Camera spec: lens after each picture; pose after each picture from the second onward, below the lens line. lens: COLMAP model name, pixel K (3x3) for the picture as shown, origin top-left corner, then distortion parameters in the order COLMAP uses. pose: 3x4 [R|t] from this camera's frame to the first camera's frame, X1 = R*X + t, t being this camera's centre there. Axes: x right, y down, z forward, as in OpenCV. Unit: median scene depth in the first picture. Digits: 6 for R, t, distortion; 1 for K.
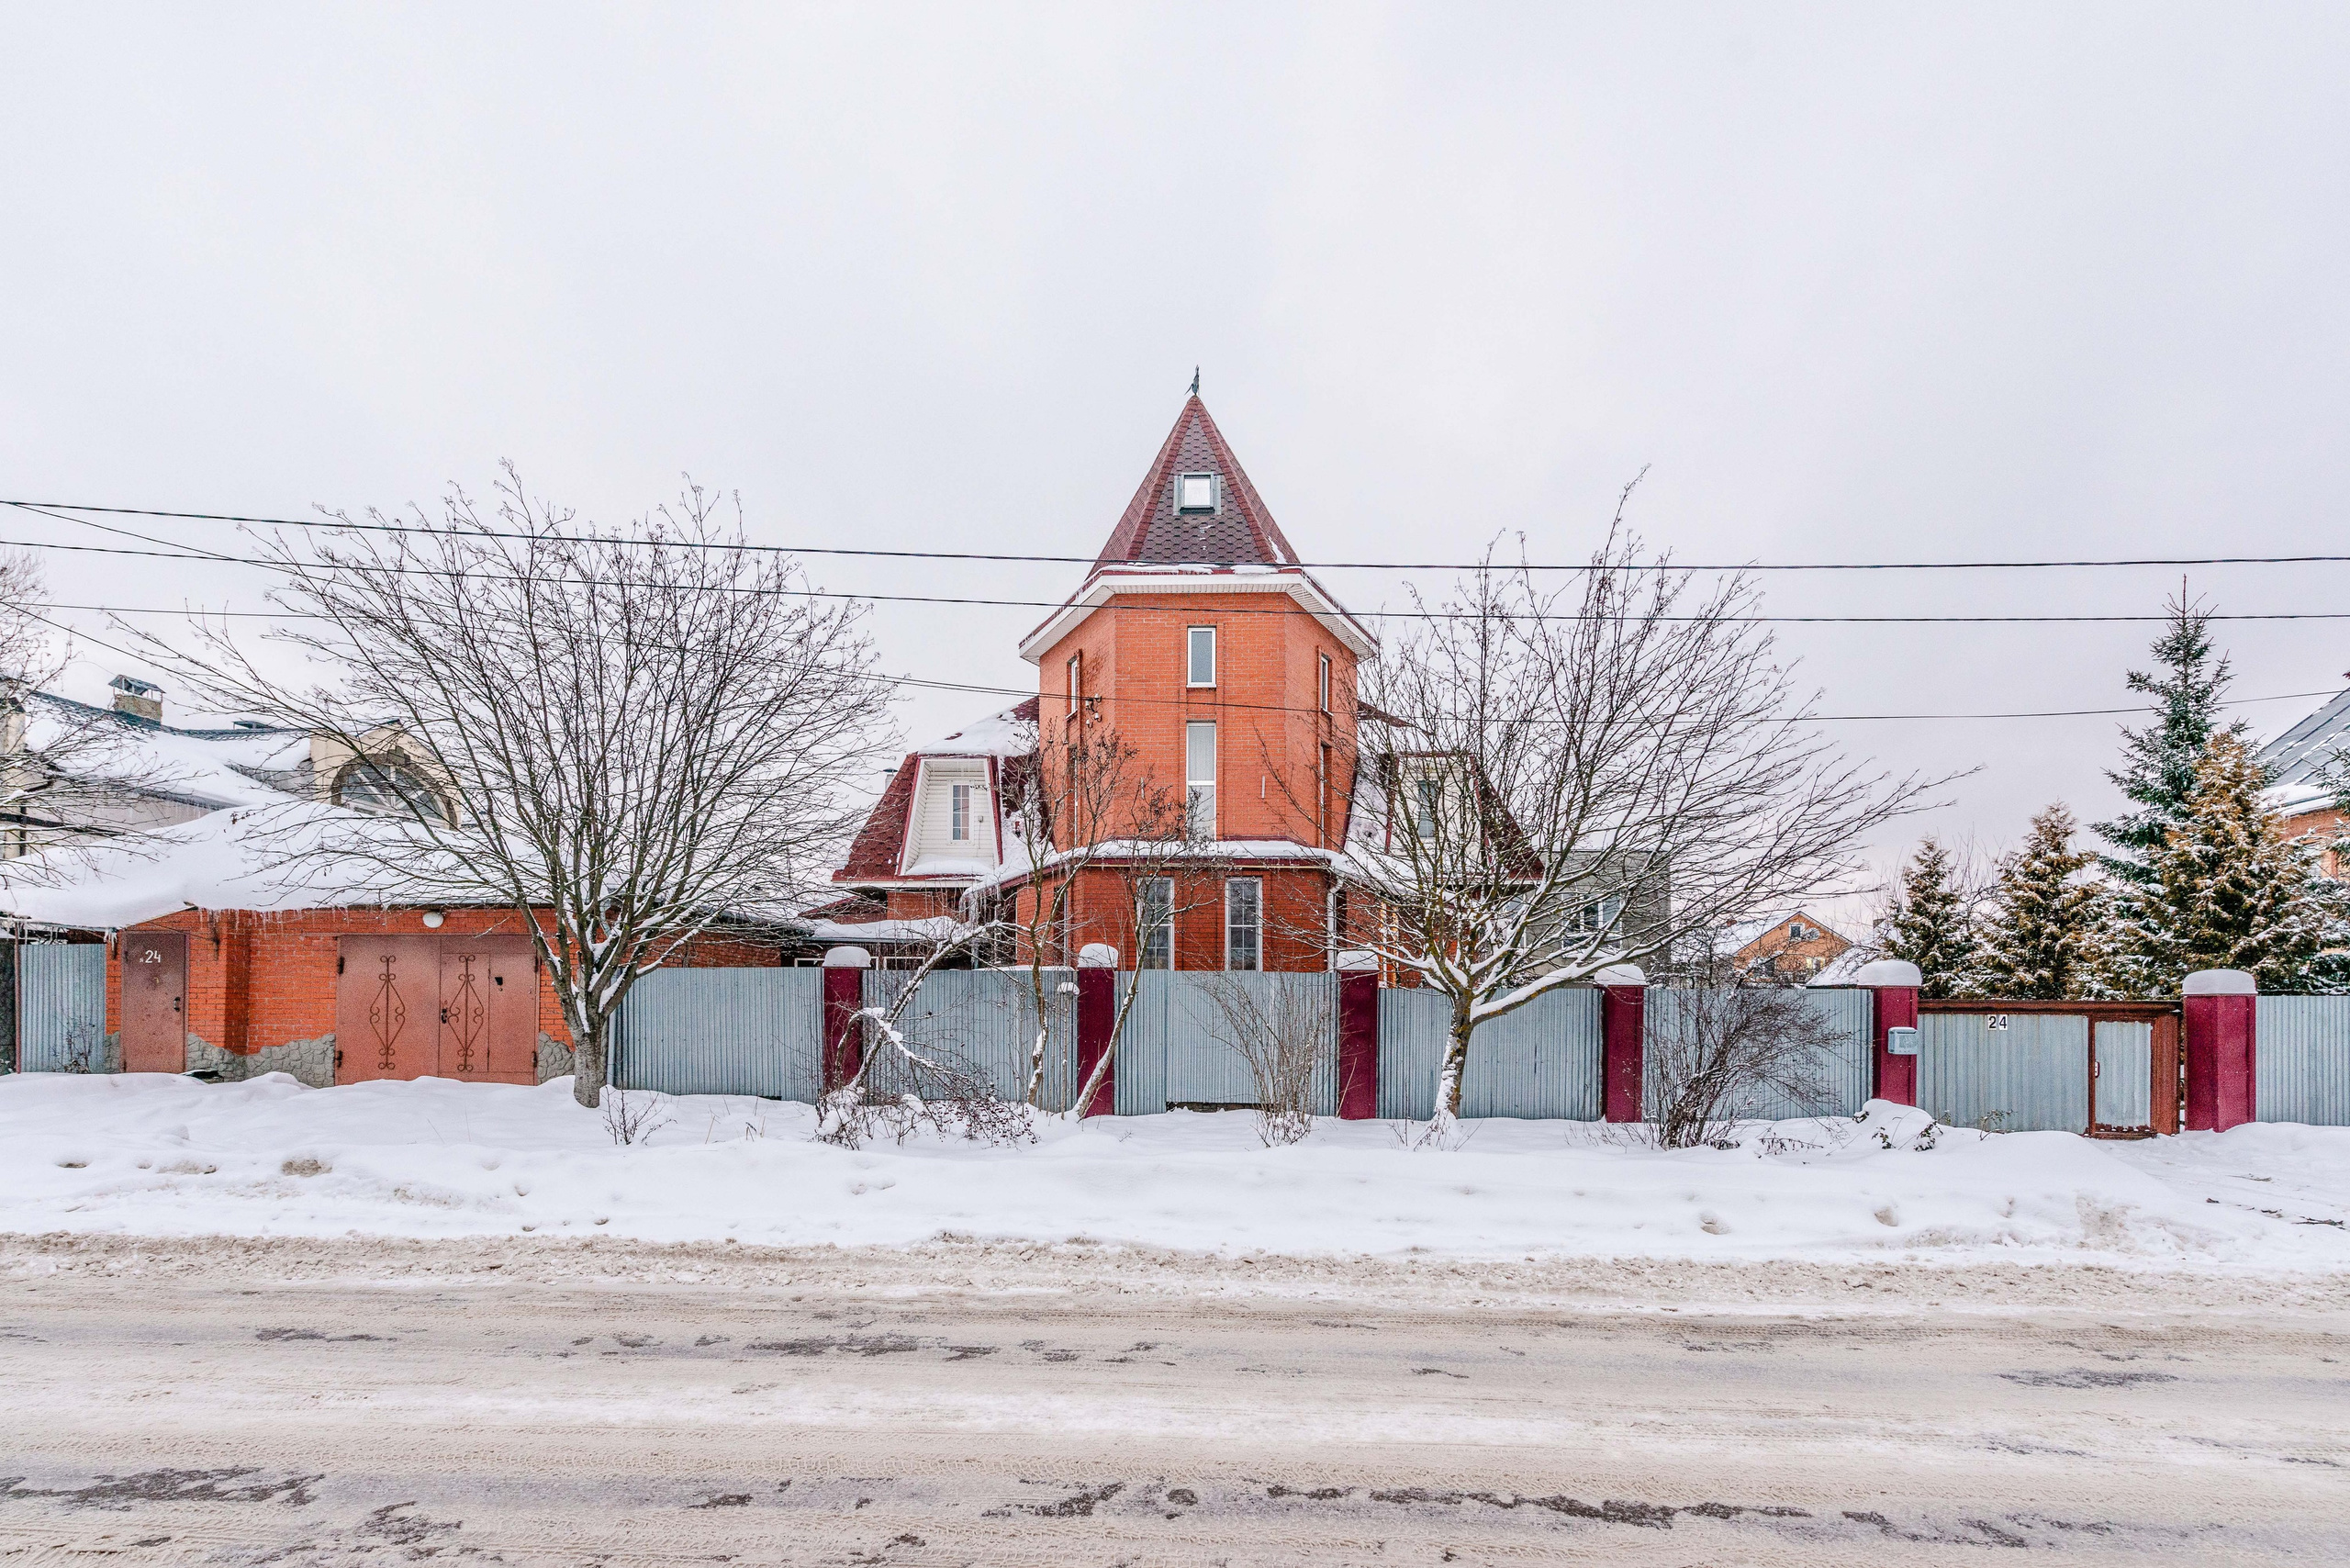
lens RADIAL K [[959.6, 0, 1171.2], [0, 959.6, 928.1], [0, 0, 1]] dist [0.004807, -0.000634]
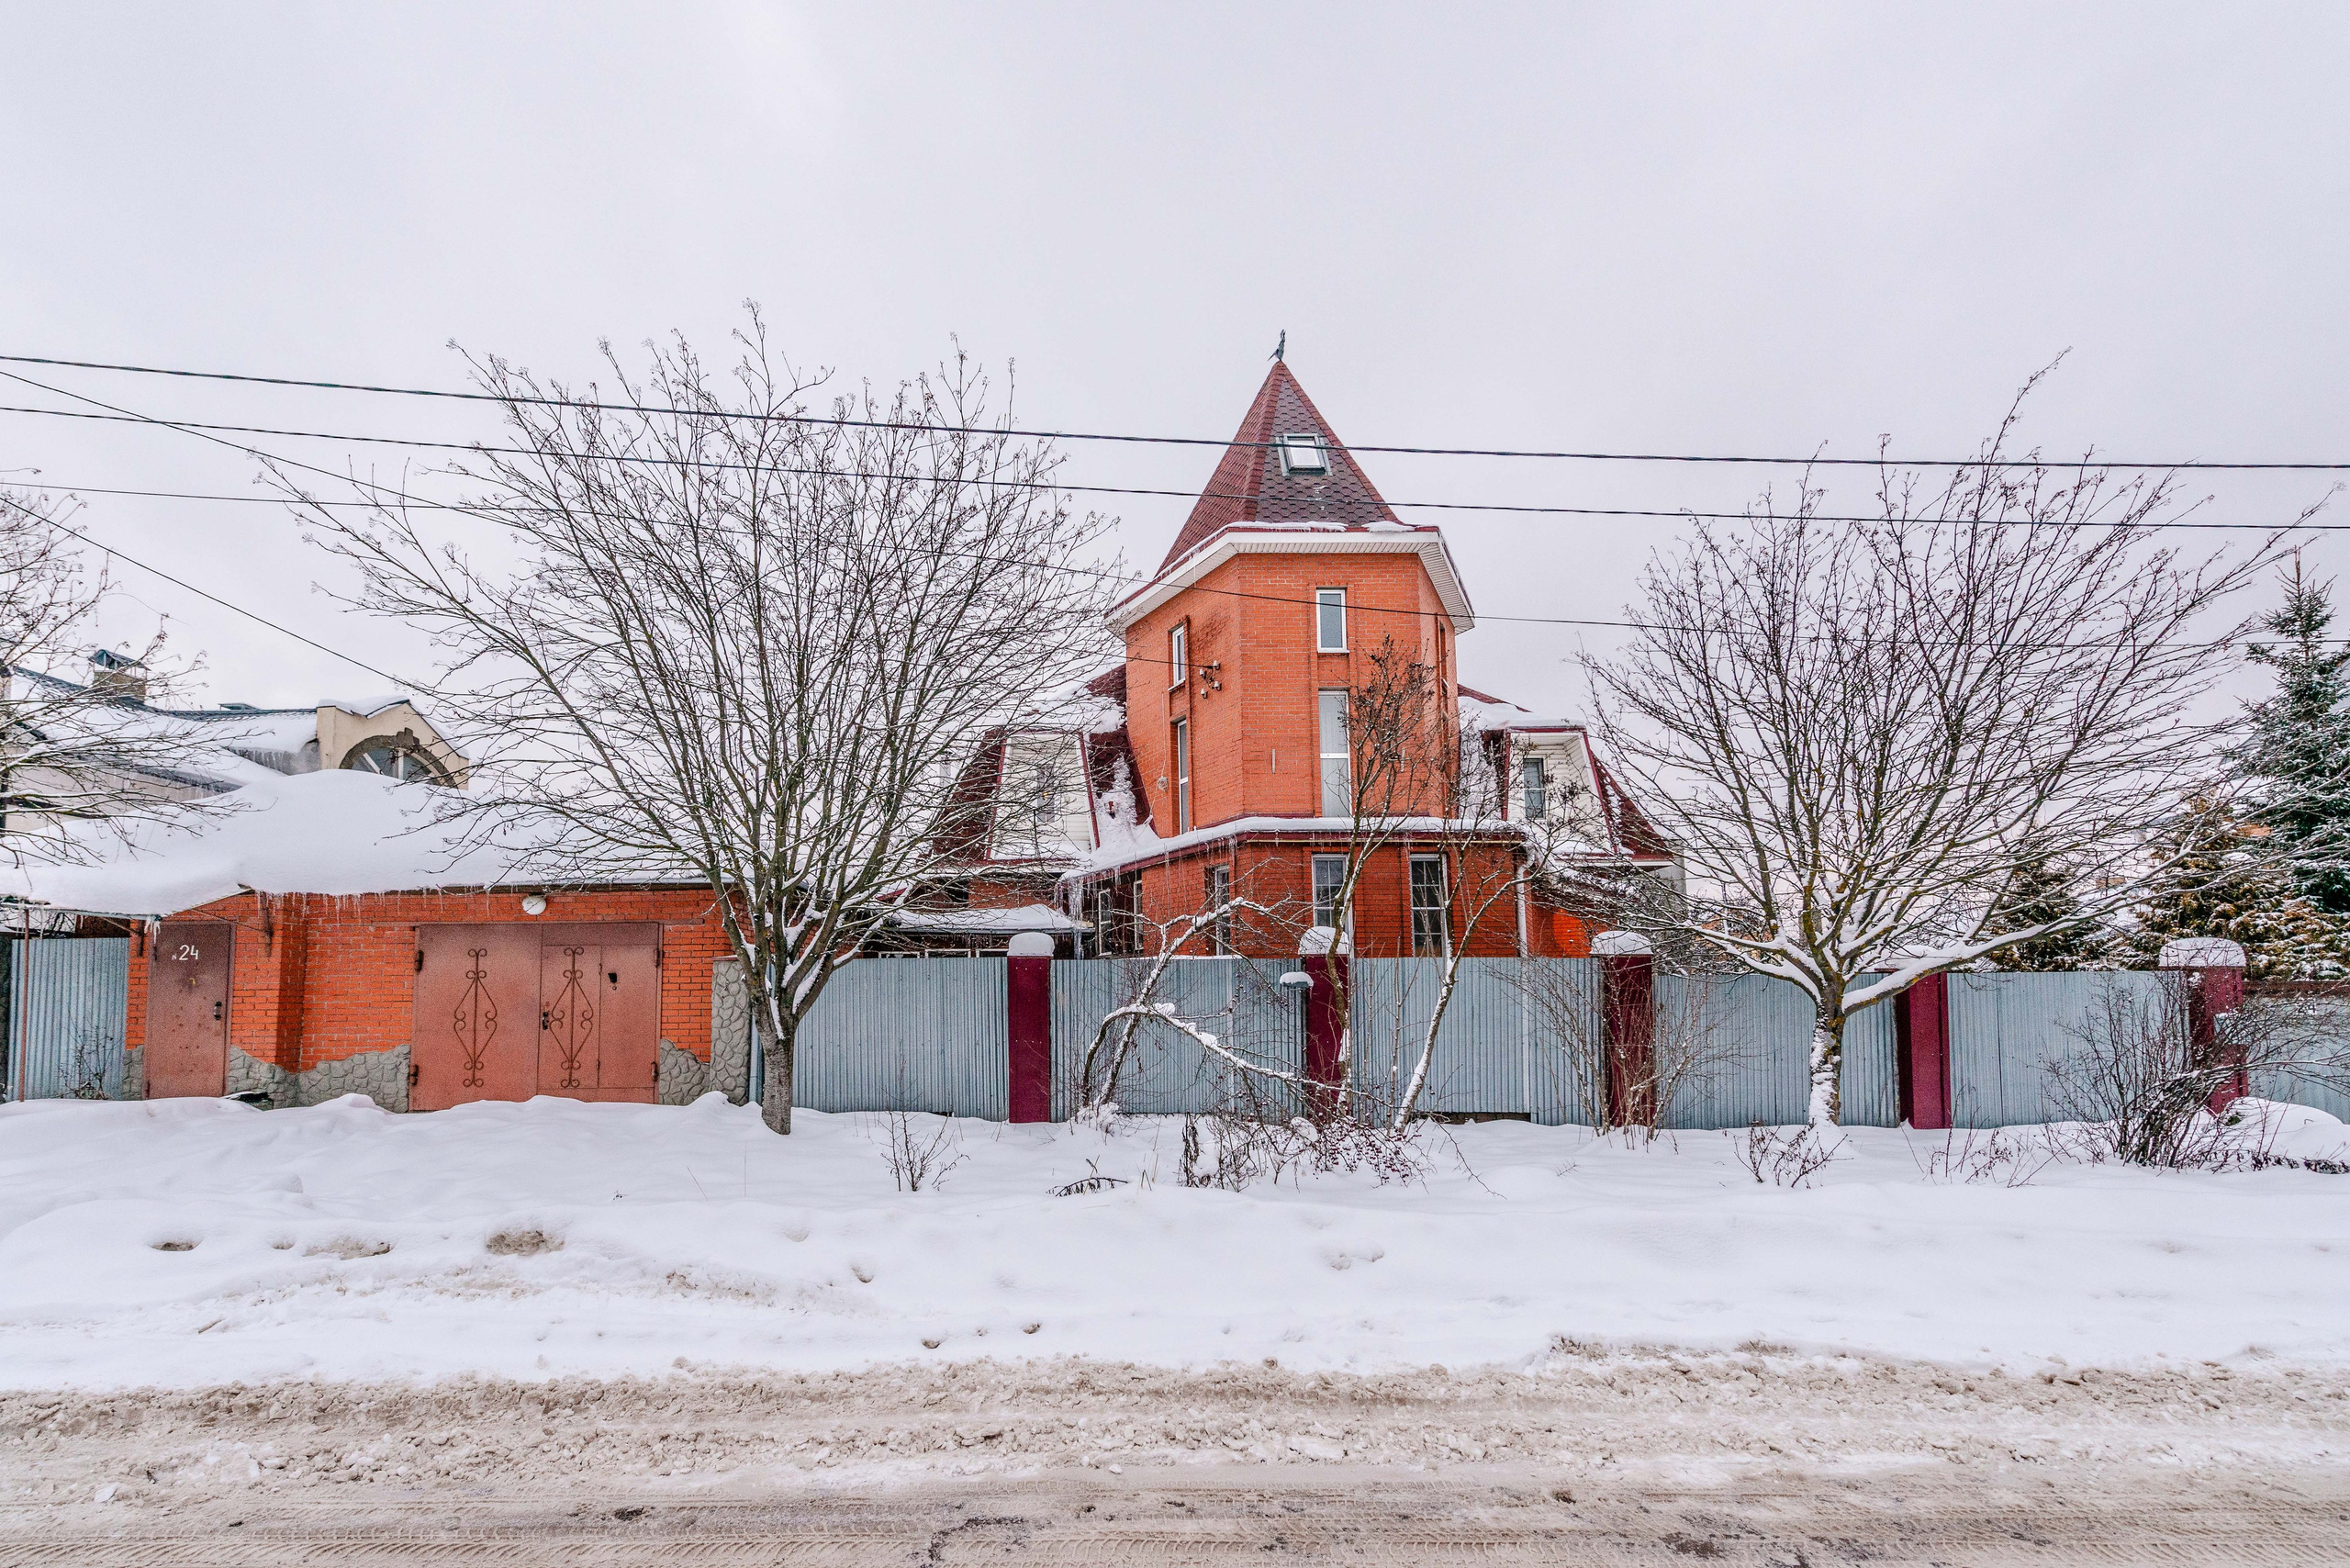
lens RADIAL K [[929.5, 0, 1128.4], [0, 929.5, 881.7], [0, 0, 1]] dist [0.015877, -0.004924]
pose [[0.999497, -0.007758, 0.030759, -0.283070], [0.009221, 0.998819, -0.047713, 0.014812], [-0.030352, 0.047972, 0.998387, 0.176791]]
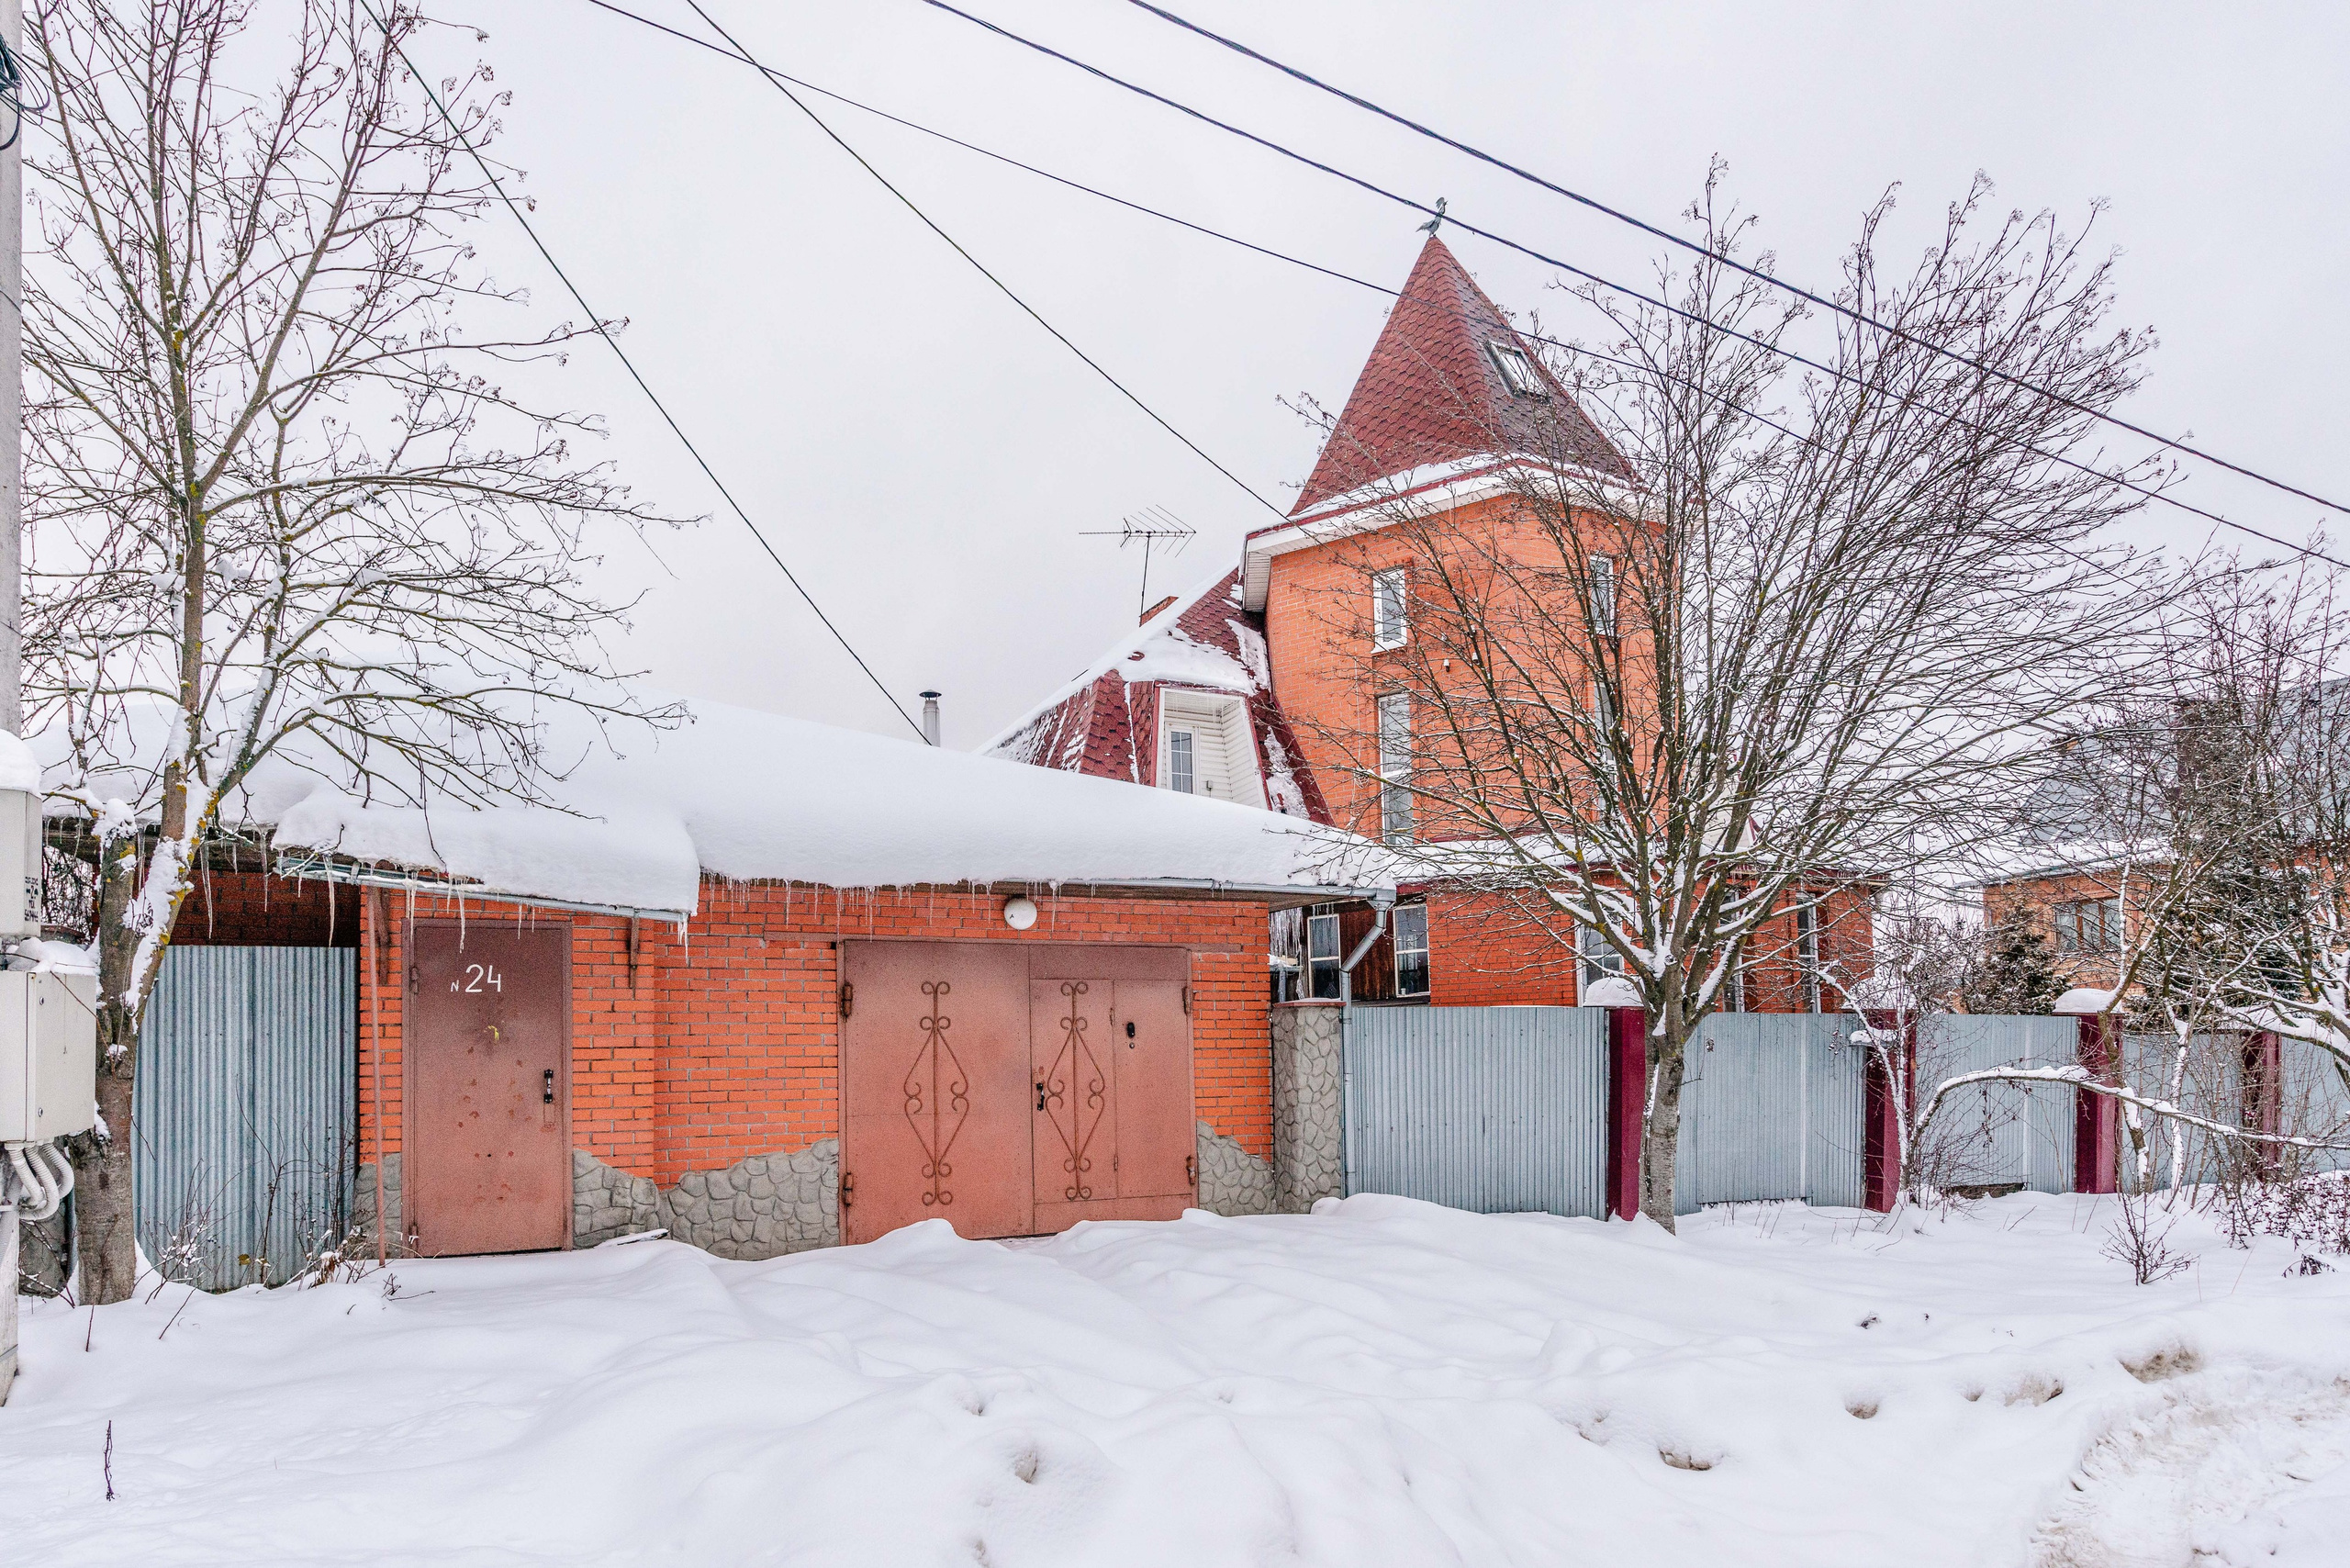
lens RADIAL K [[1311.8, 0, 1176.1], [0, 1311.8, 913.5], [0, 0, 1]] dist [0.017126, 0.000158]
pose [[0.901783, 0.033045, 0.430925, -1.028905], [-0.018866, 0.999132, -0.037136, 0.016409], [-0.431778, 0.025359, 0.901624, 0.321465]]
